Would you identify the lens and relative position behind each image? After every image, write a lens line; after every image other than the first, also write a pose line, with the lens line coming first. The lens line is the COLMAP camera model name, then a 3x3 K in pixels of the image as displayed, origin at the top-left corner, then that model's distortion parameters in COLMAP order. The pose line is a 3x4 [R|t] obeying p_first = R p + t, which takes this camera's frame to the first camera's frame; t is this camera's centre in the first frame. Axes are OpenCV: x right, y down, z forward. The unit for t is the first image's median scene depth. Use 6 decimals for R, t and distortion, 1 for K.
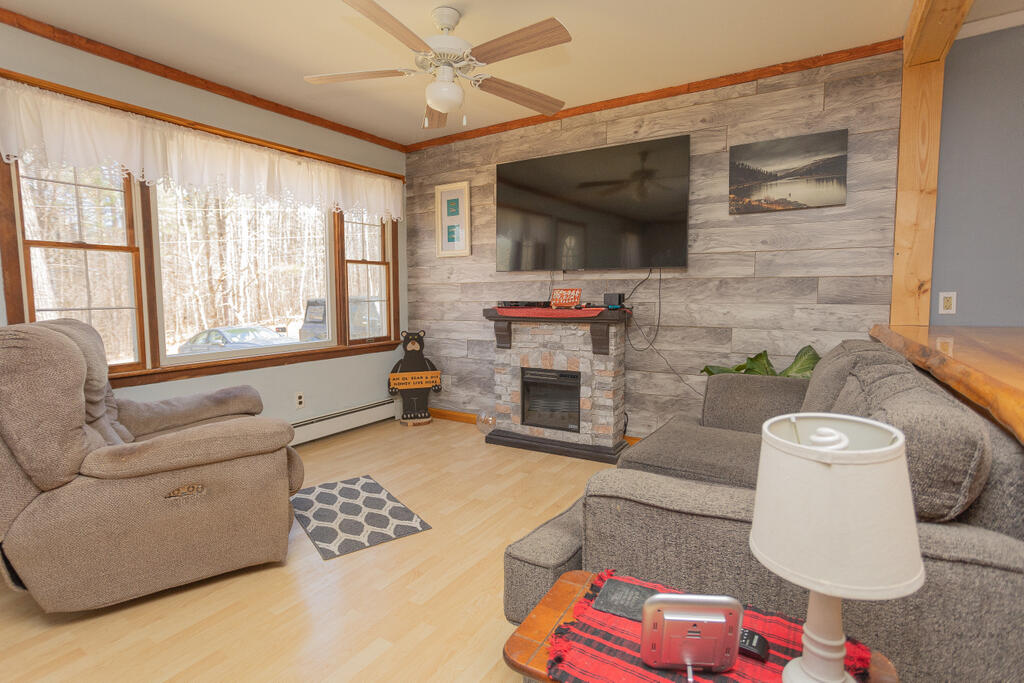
lens RADIAL K [[528.7, 0, 511.7], [0, 528.7, 328.5], [0, 0, 1]] dist [-0.003913, 0.000200]
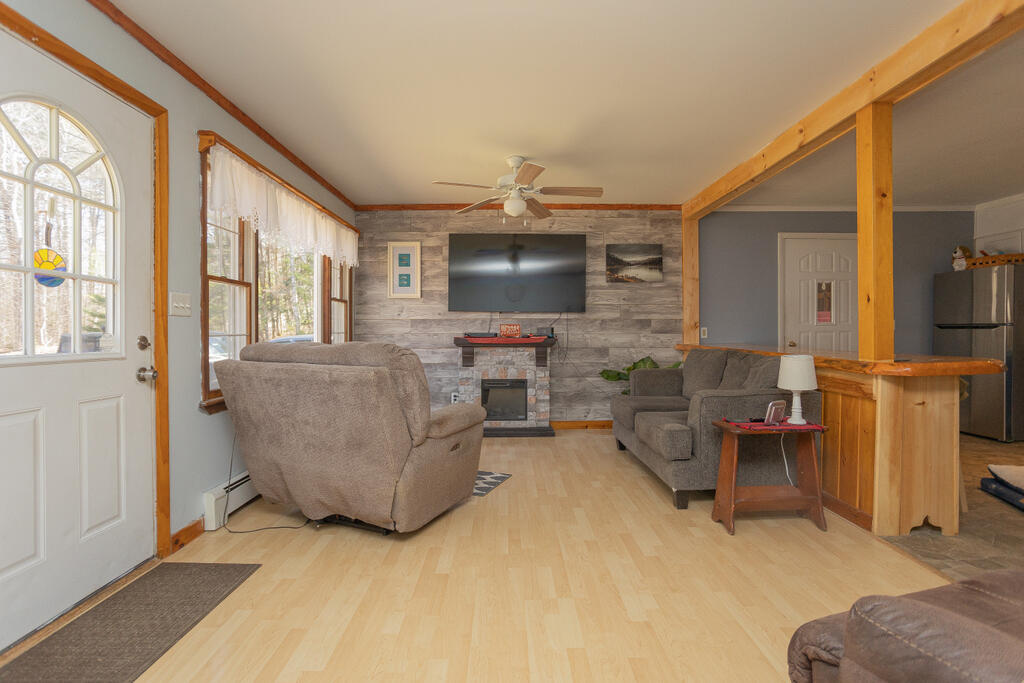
lens RADIAL K [[528.7, 0, 511.7], [0, 528.7, 328.5], [0, 0, 1]] dist [-0.003913, 0.000200]
pose [[0.830371, 0.008429, 0.557147, -0.759451], [0.034020, 0.997253, -0.065791, 0.036369], [-0.556171, 0.073585, 0.827804, -0.238824]]
